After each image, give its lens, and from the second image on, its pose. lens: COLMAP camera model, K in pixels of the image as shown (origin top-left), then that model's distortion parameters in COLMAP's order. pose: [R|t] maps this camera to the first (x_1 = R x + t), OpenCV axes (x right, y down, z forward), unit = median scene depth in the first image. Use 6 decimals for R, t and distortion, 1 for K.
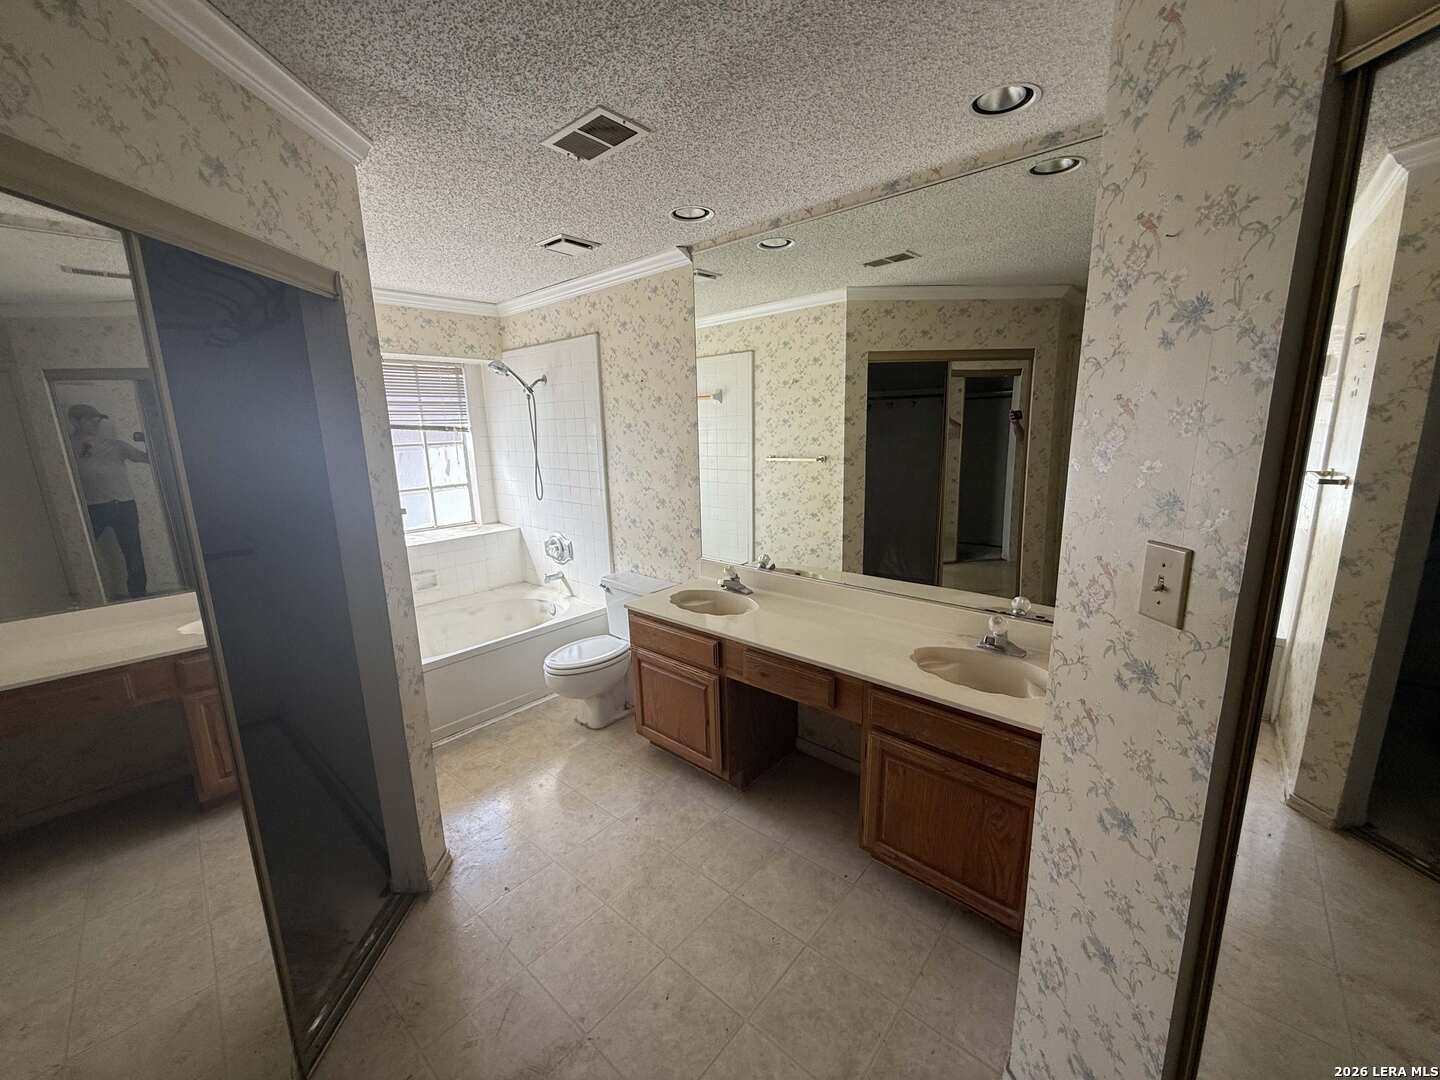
lens RADIAL K [[572.7, 0, 712.7], [0, 572.7, 538.8], [0, 0, 1]] dist [-0.002136, 0.000152]
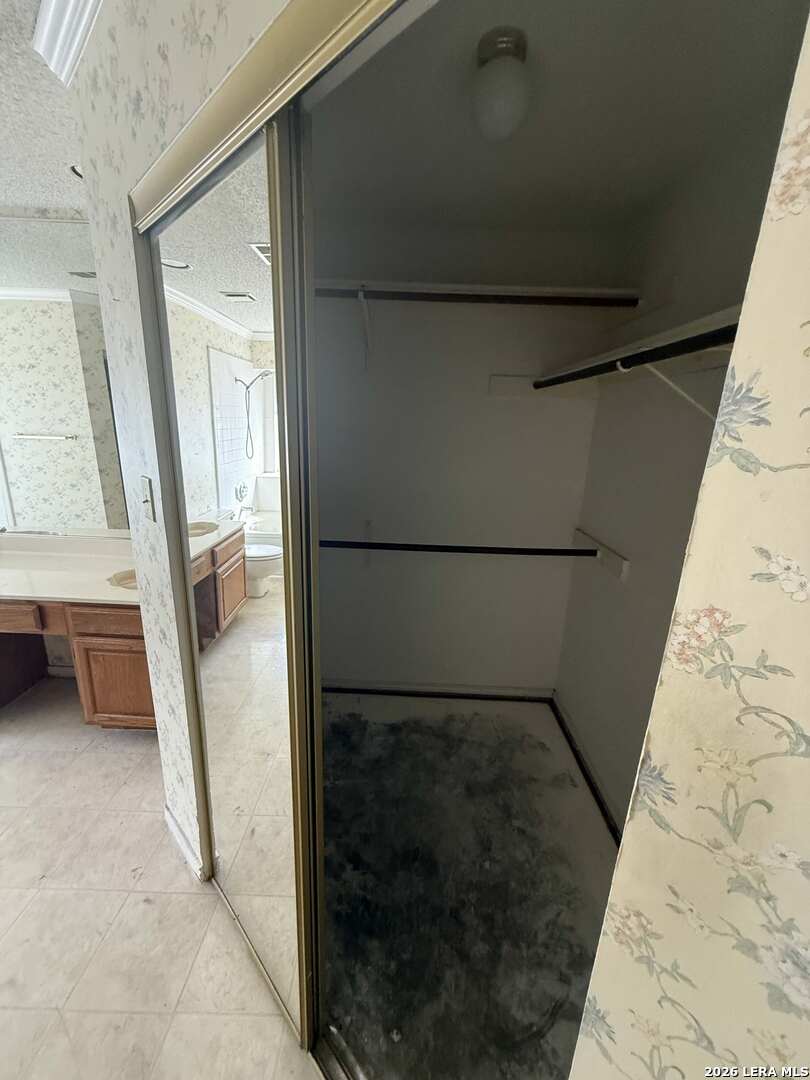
lens RADIAL K [[429.5, 0, 405.4], [0, 429.5, 537.2], [0, 0, 1]] dist [-0.002136, 0.000152]
pose [[0.749051, -0.120240, 0.651510, 0.212731], [0.072415, 0.992360, 0.099889, 0.052659], [-0.658543, -0.027643, 0.752035, -0.246311]]
